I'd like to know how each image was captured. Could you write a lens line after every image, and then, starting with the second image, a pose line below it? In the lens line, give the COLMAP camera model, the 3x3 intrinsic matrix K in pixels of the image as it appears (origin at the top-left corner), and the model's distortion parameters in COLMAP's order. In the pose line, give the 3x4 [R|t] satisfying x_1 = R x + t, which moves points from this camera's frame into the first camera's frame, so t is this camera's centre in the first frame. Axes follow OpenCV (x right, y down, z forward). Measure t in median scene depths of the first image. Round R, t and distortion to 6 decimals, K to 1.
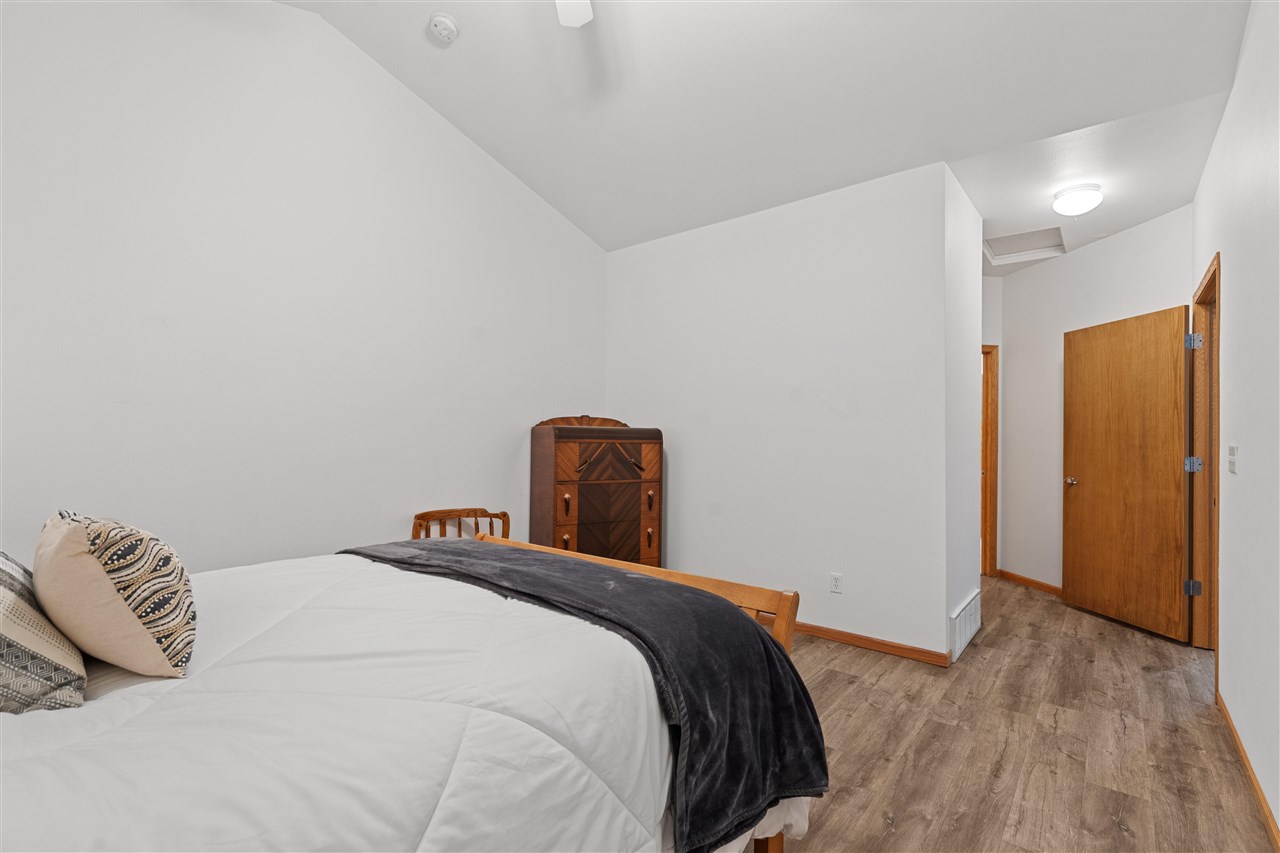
lens RADIAL K [[593.9, 0, 638.3], [0, 593.9, 431.7], [0, 0, 1]] dist [0.003823, 0.000400]
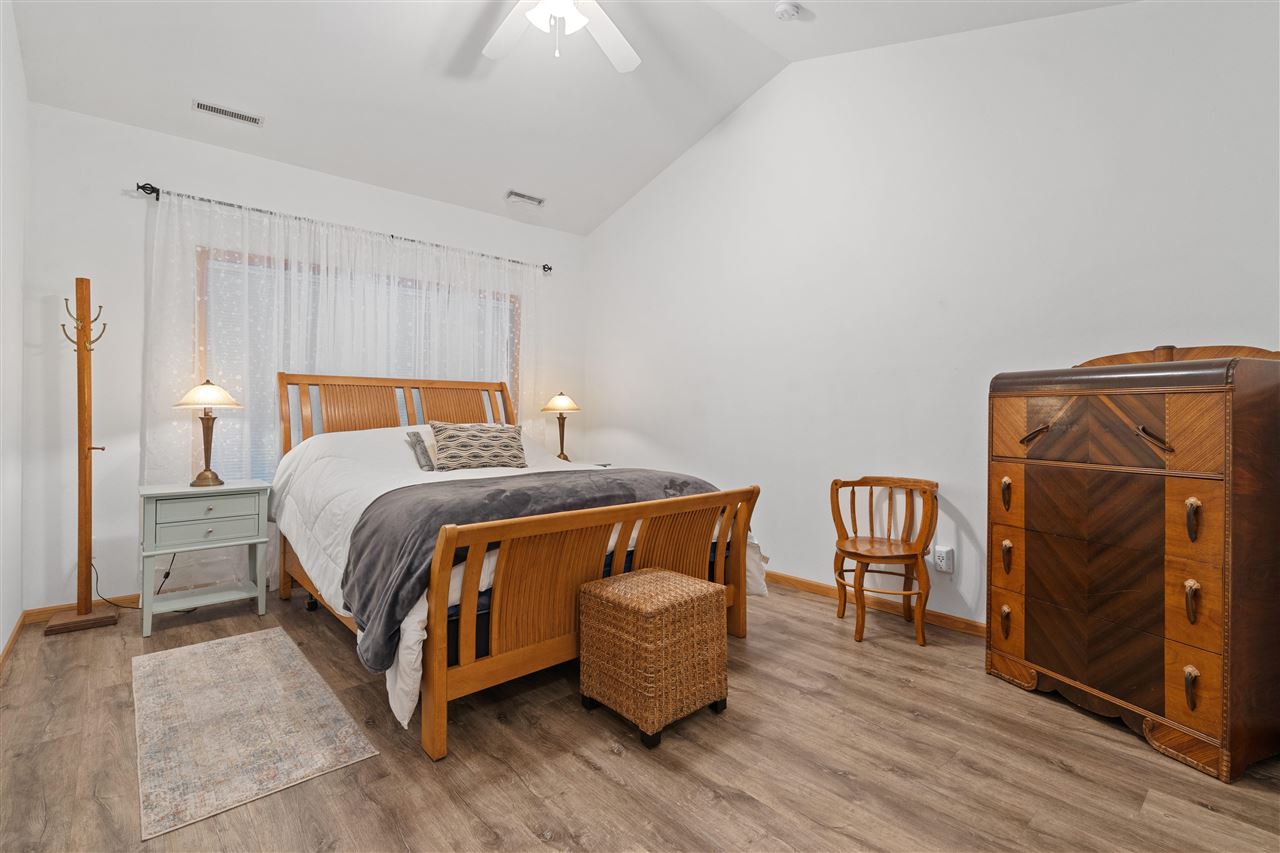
lens RADIAL K [[593.9, 0, 634.4], [0, 593.9, 419.7], [0, 0, 1]] dist [0.003823, 0.000400]
pose [[-0.152753, -0.000156, -0.988264, 0.545499], [0.004922, 0.999987, -0.000919, 0.038991], [0.988252, -0.005004, -0.152750, 0.663203]]
